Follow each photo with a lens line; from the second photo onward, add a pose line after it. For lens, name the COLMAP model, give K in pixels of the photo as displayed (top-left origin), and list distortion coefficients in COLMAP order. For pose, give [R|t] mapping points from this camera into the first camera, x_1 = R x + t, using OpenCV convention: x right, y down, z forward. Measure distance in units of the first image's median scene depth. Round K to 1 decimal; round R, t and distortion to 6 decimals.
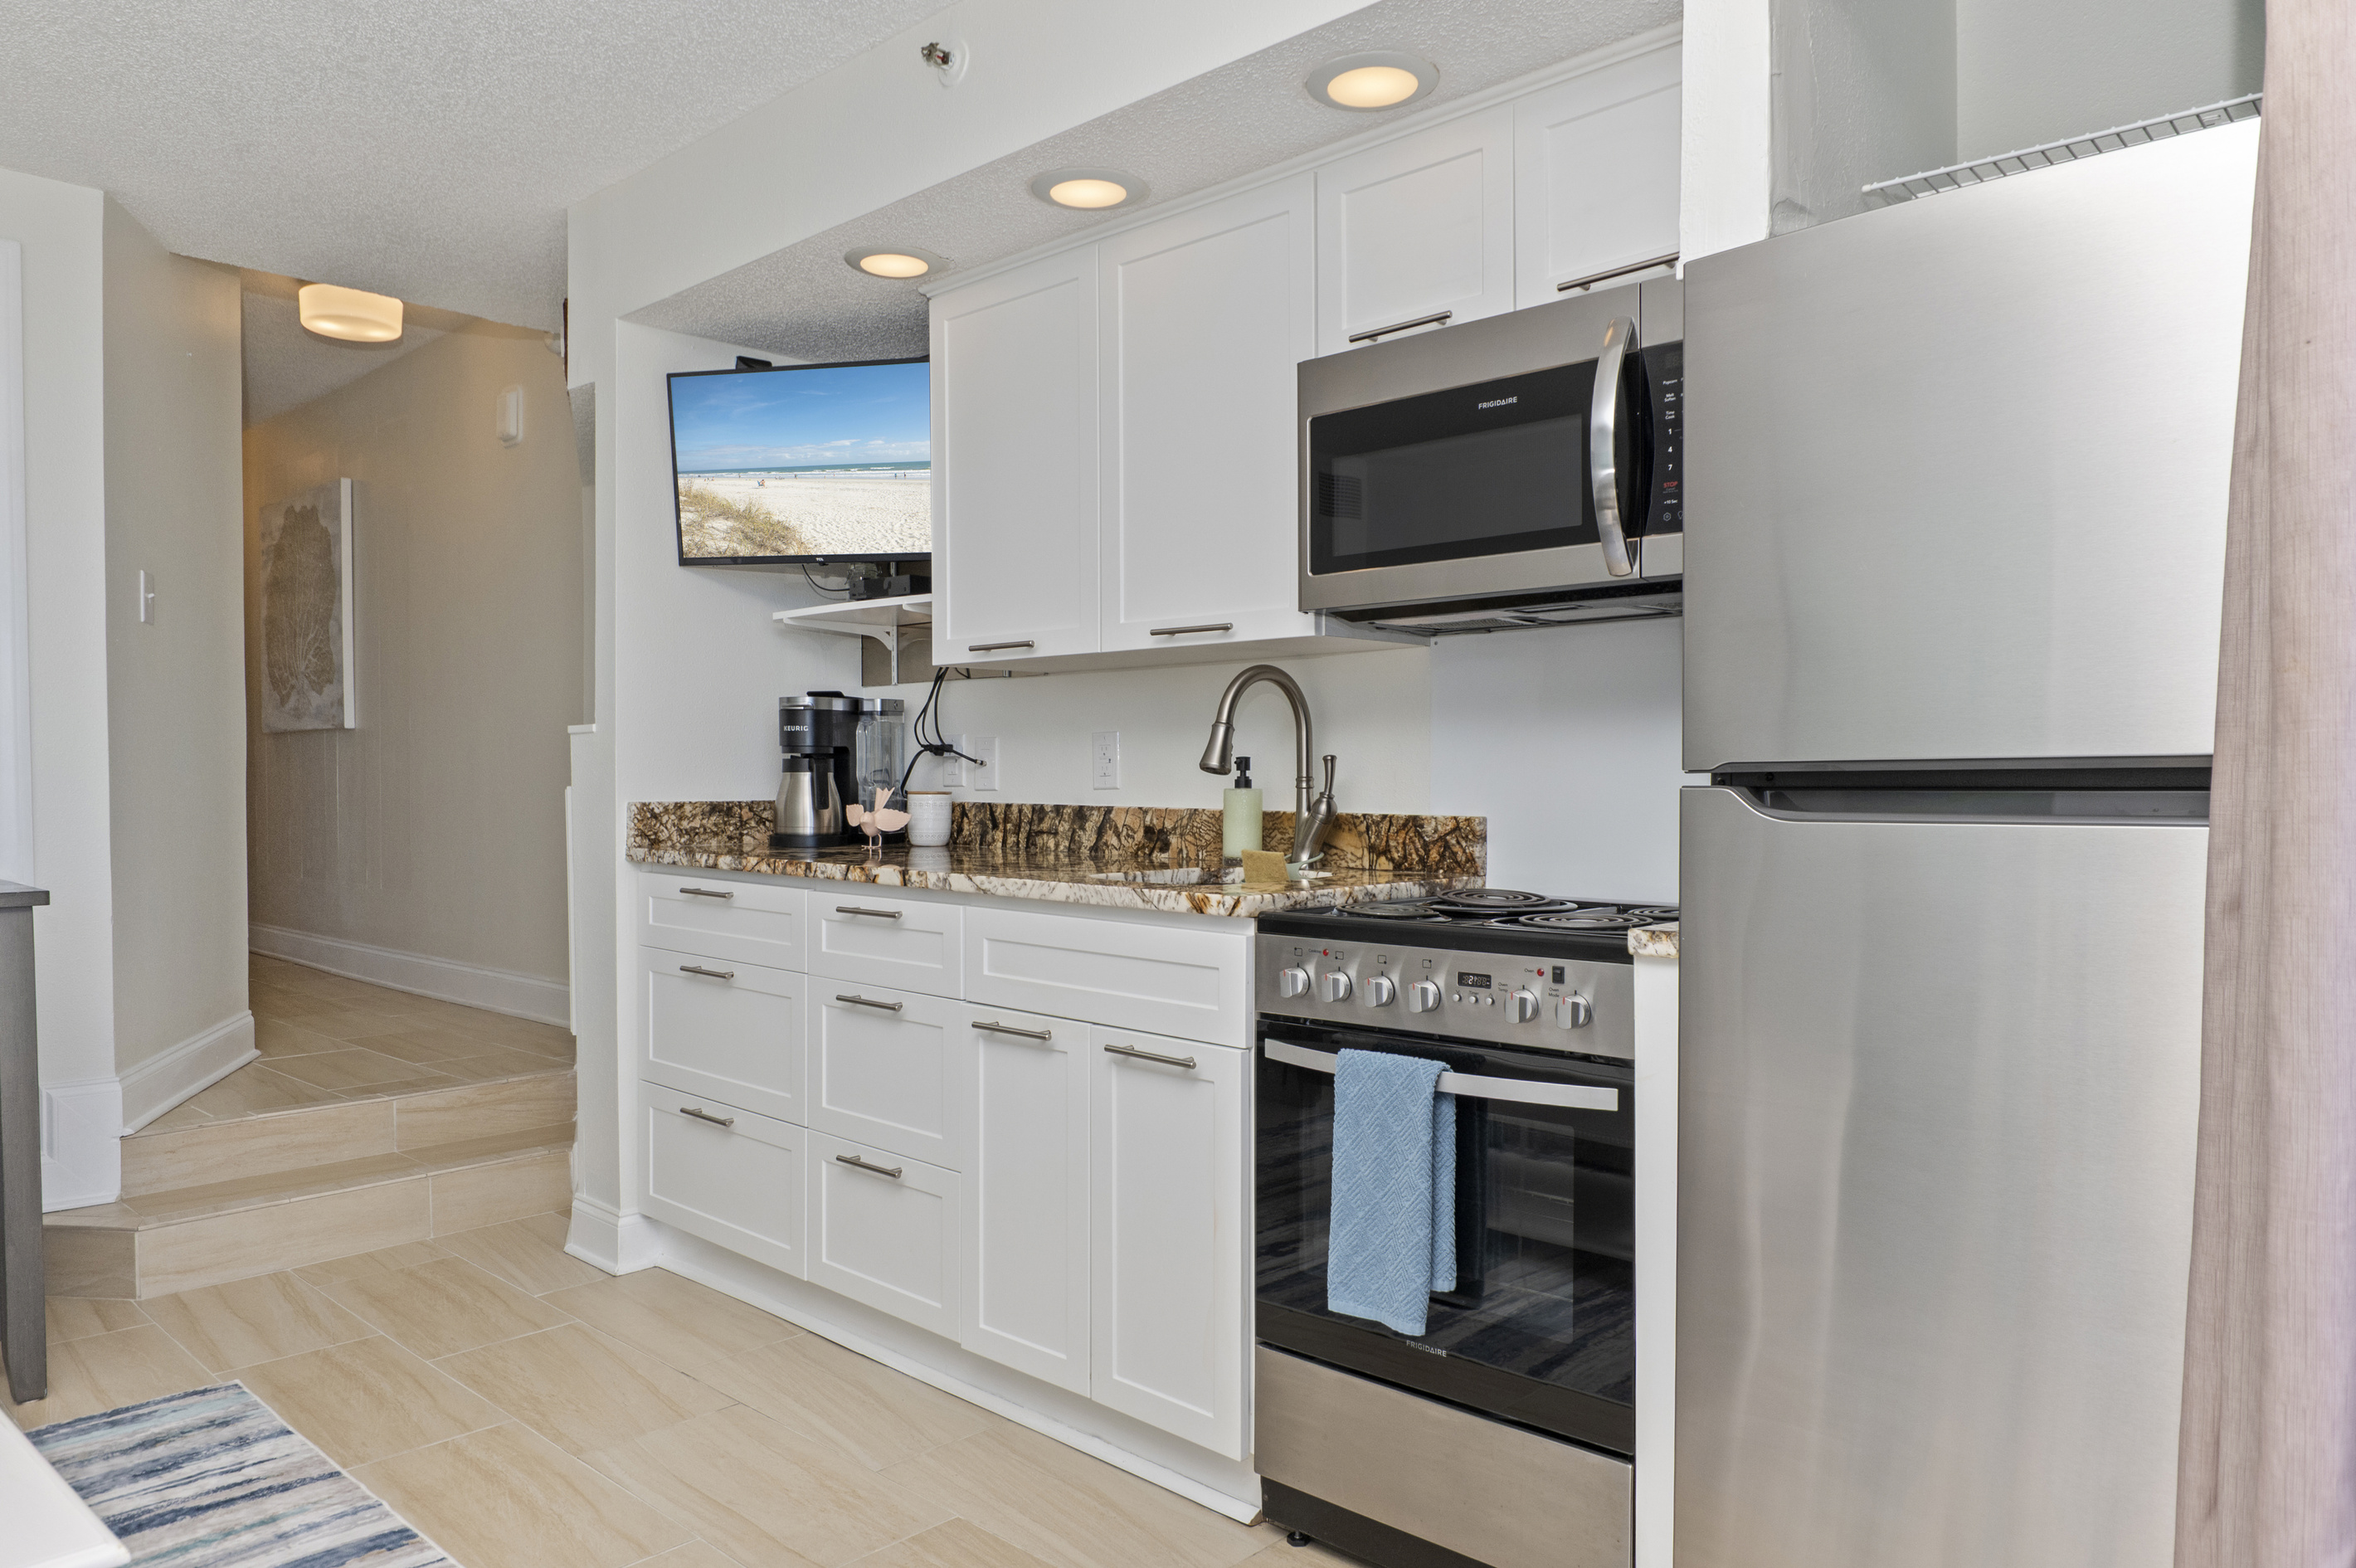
lens RADIAL K [[1564.2, 0, 1168.6], [0, 1564.2, 808.1], [0, 0, 1]] dist [-0.010293, -0.013206]
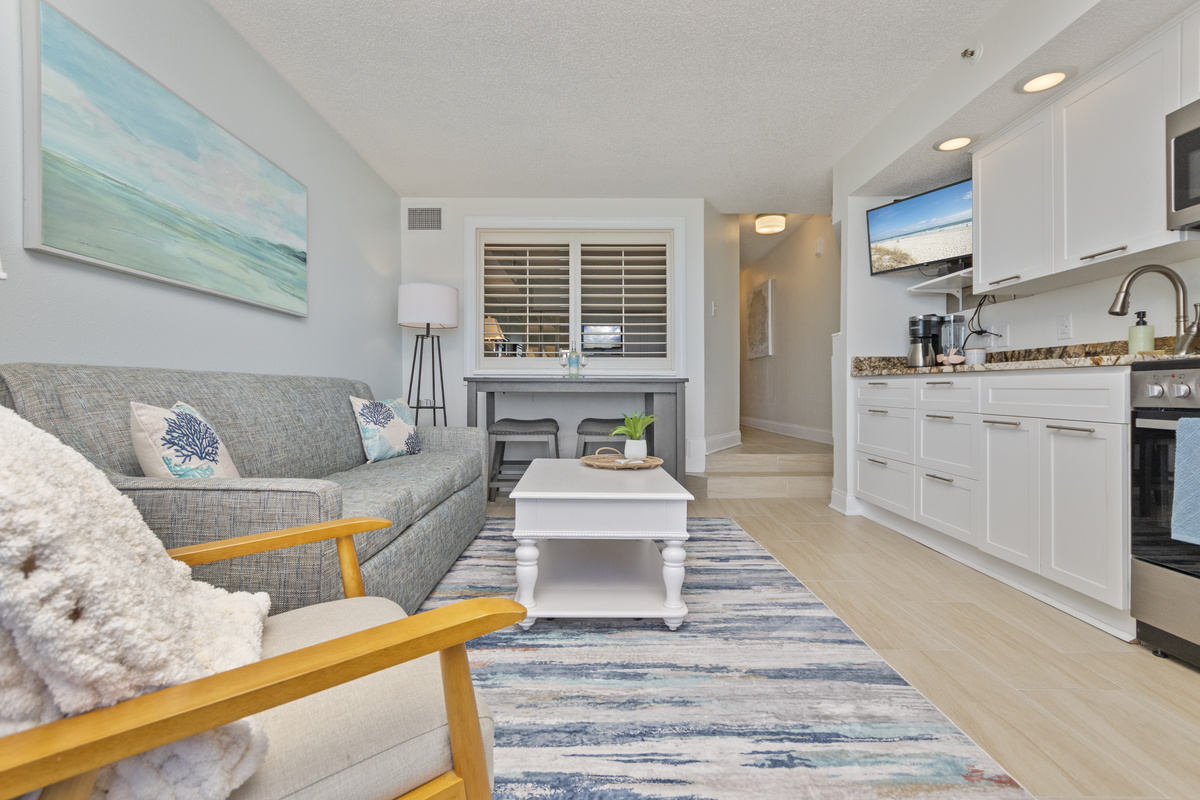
lens RADIAL K [[529.4, 0, 592.5], [0, 529.4, 389.1], [0, 0, 1]] dist [0.003904, -0.000195]
pose [[0.683029, -0.001441, -0.730390, 0.061099], [-0.018225, 0.999653, -0.019016, 0.095617], [0.730164, 0.026300, 0.682766, -0.055700]]
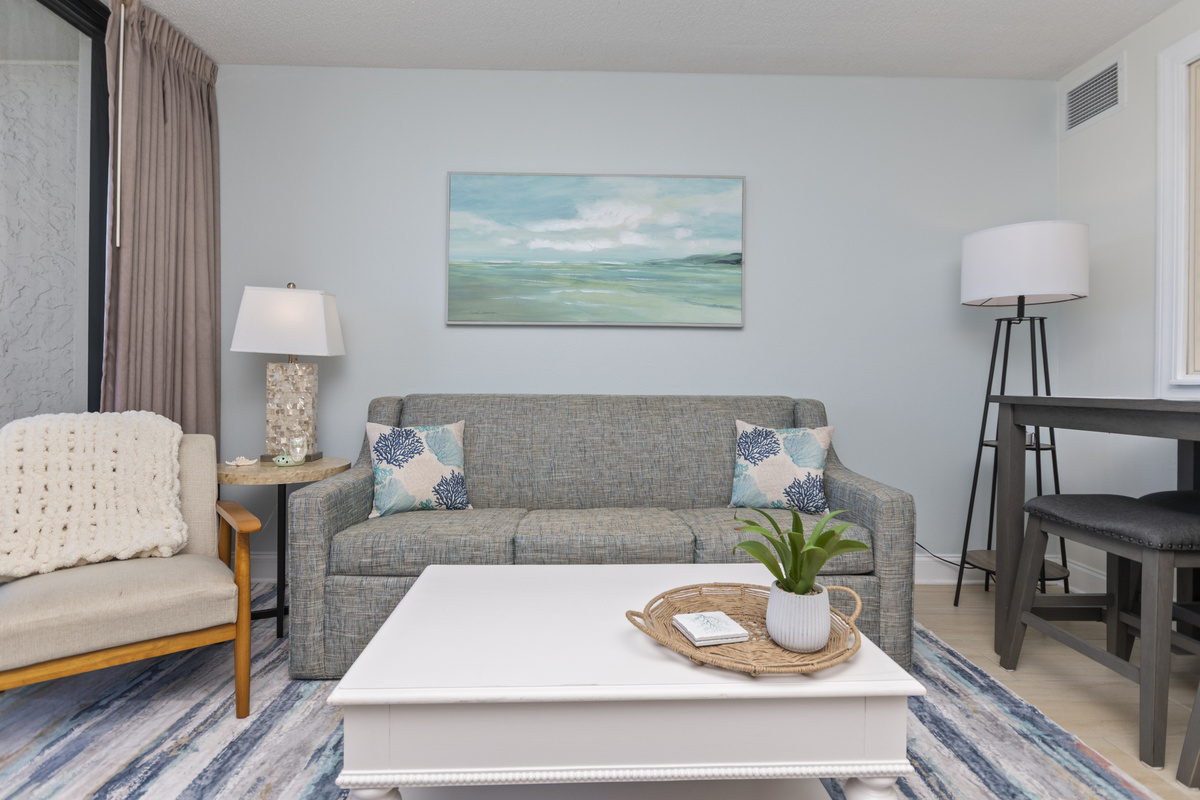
lens RADIAL K [[600.5, 0, 602.3], [0, 600.5, 381.2], [0, 0, 1]] dist [0.009556, -0.006765]
pose [[-0.711896, -0.007416, -0.702246, -0.161697], [-0.022762, 0.999663, 0.012518, 0.038658], [0.701916, 0.024896, -0.711824, 0.702736]]
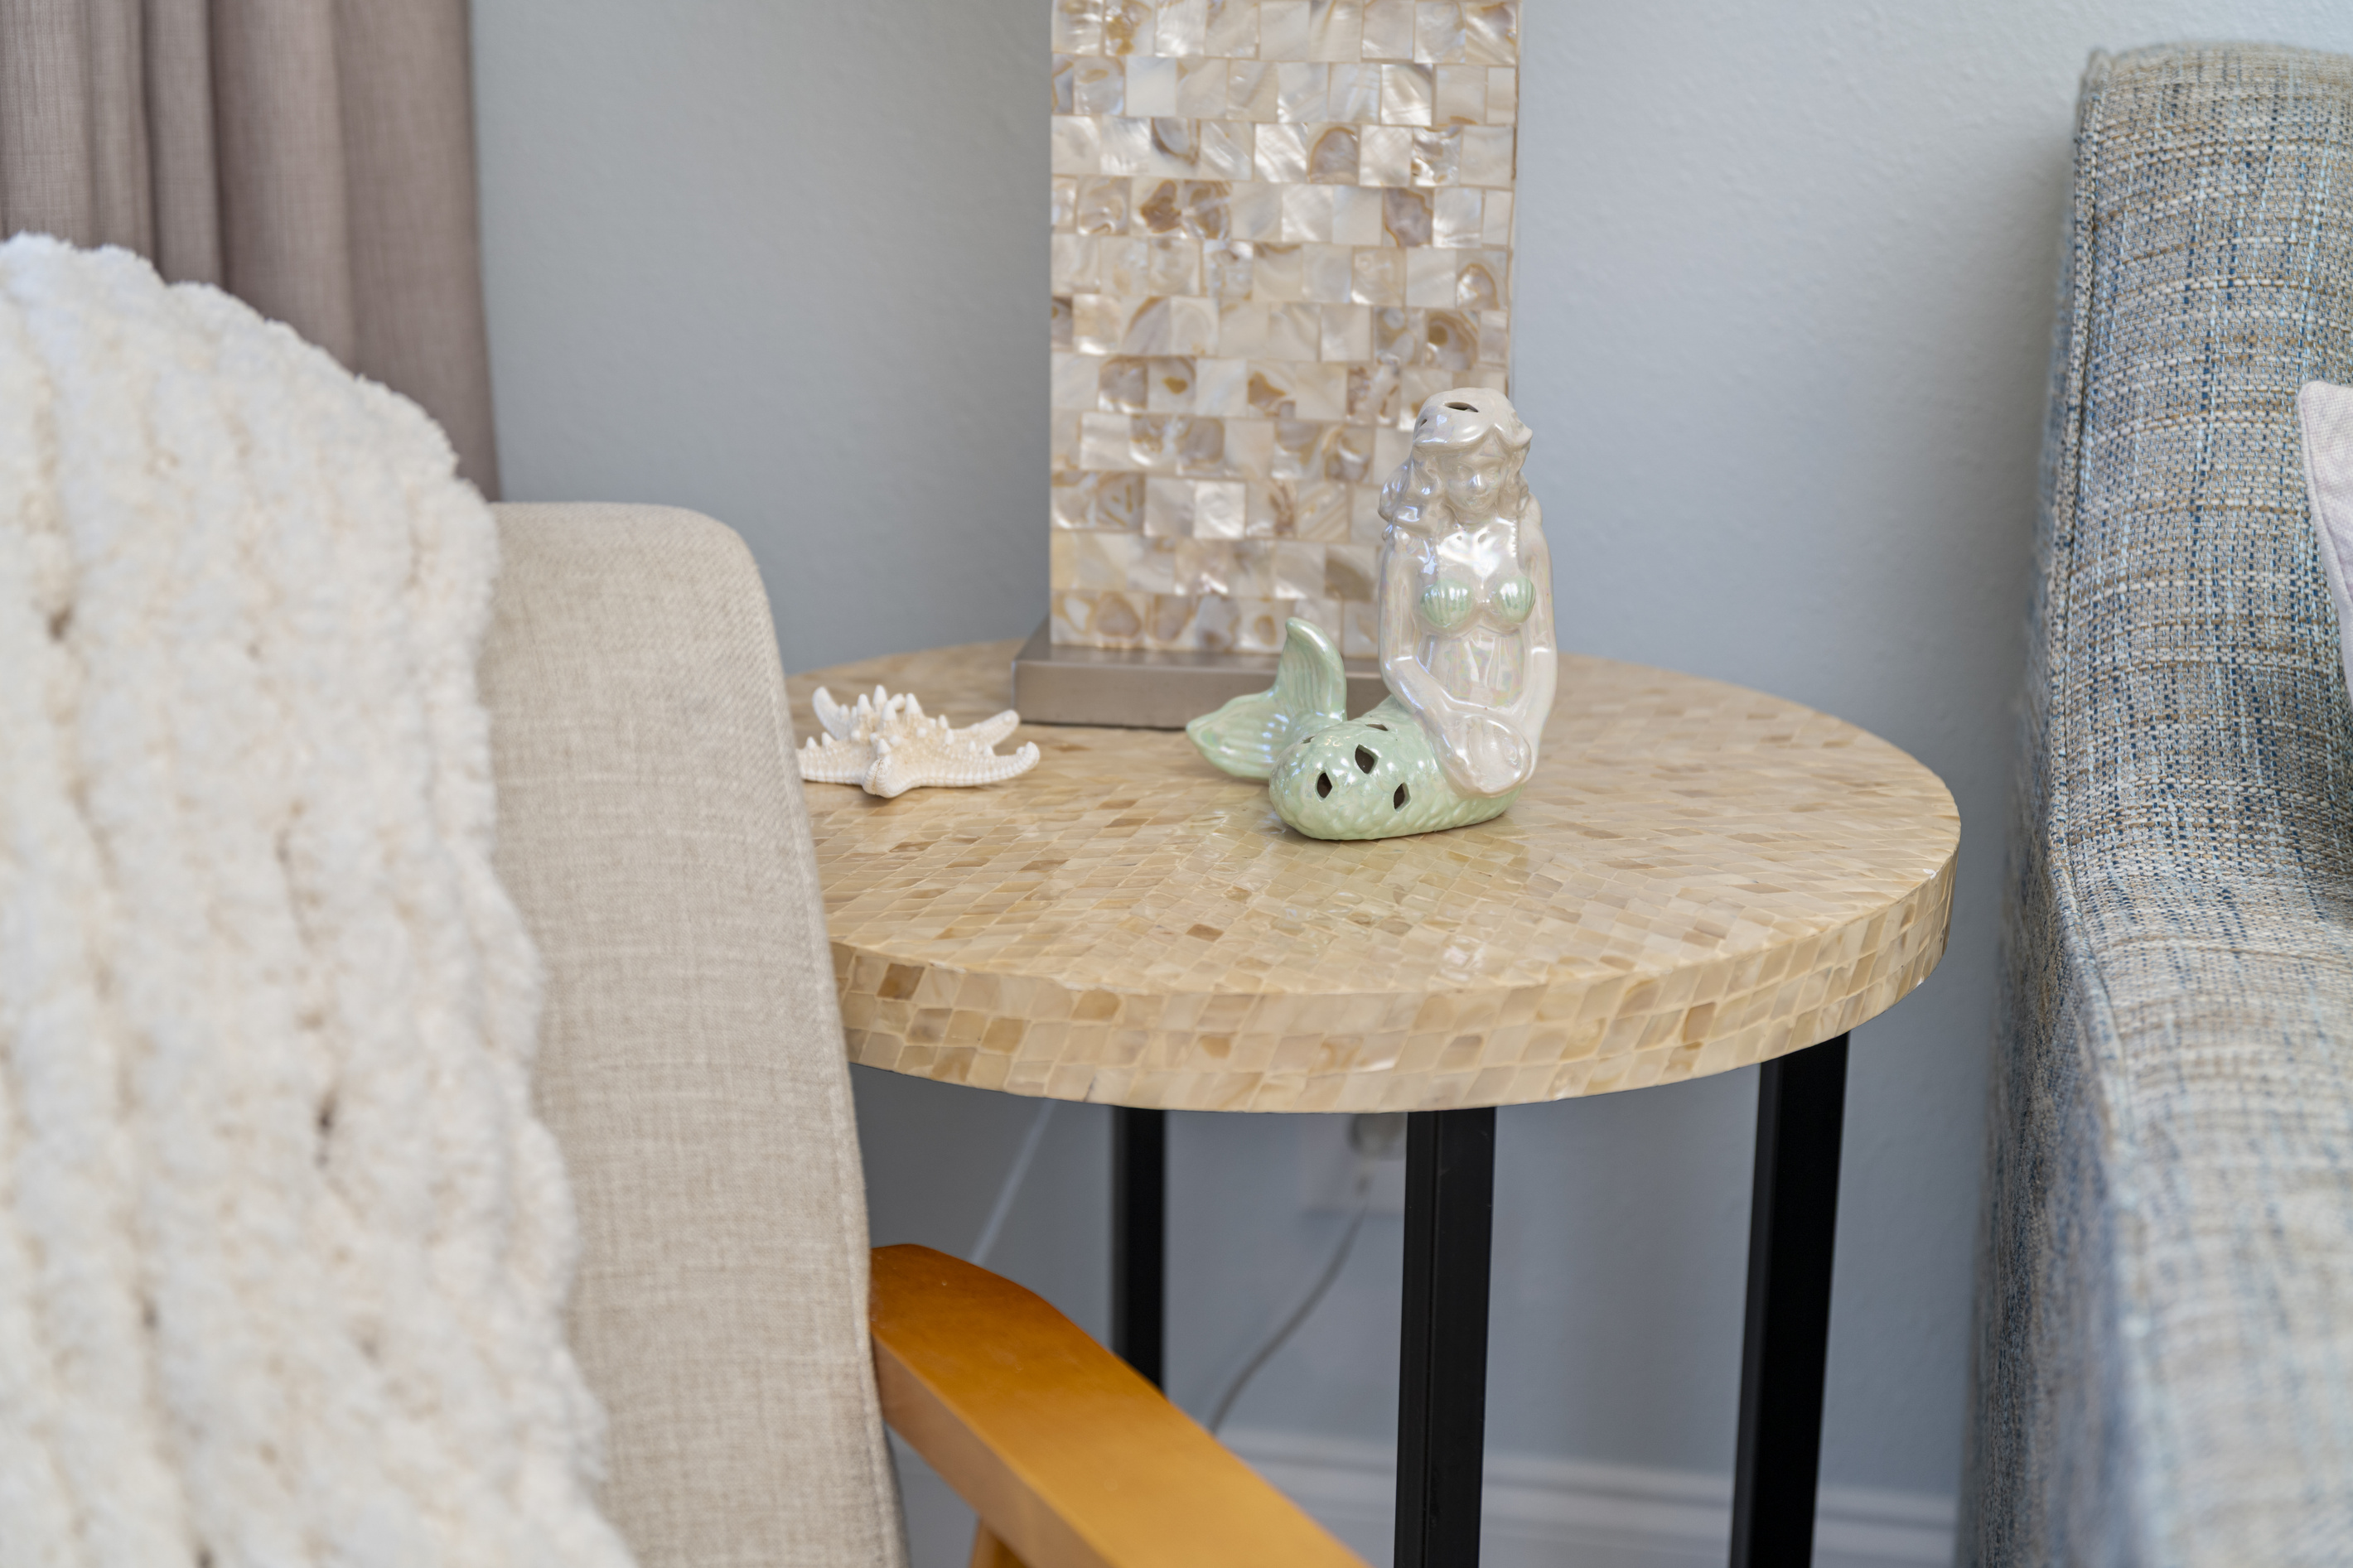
lens RADIAL K [[3554.5, 0, 1180.3], [0, 3554.5, 783.8], [0, 0, 1]] dist [0.027803, 0.000000]
pose [[-0.859745, 0.120964, -0.496191, -0.188913], [-0.018234, 0.963657, 0.266519, 0.049882], [0.510397, 0.238186, -0.826294, 0.220009]]
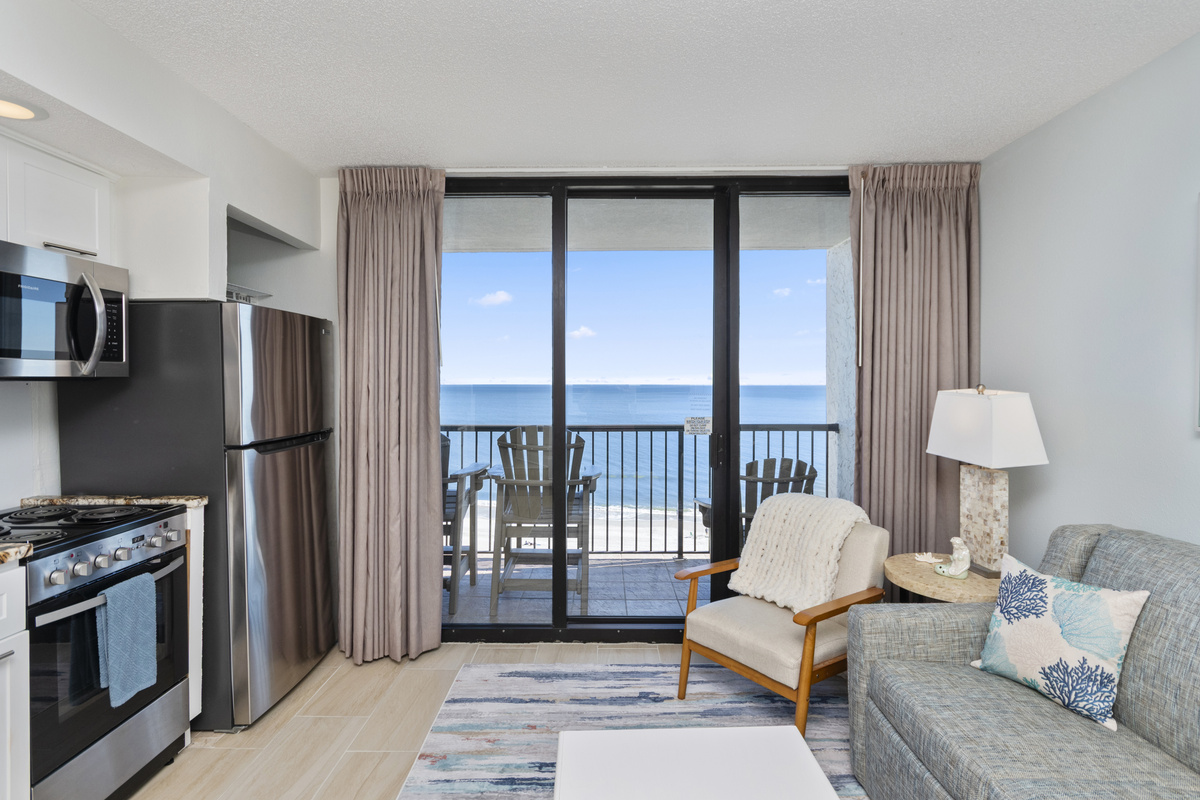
lens RADIAL K [[576.1, 0, 601.6], [0, 576.1, 391.0], [0, 0, 1]] dist [-0.001462, -0.000321]
pose [[-0.687103, -0.010866, 0.726479, -0.629903], [0.013750, 0.999515, 0.027954, -0.091885], [-0.726430, 0.029196, -0.686620, 0.691241]]
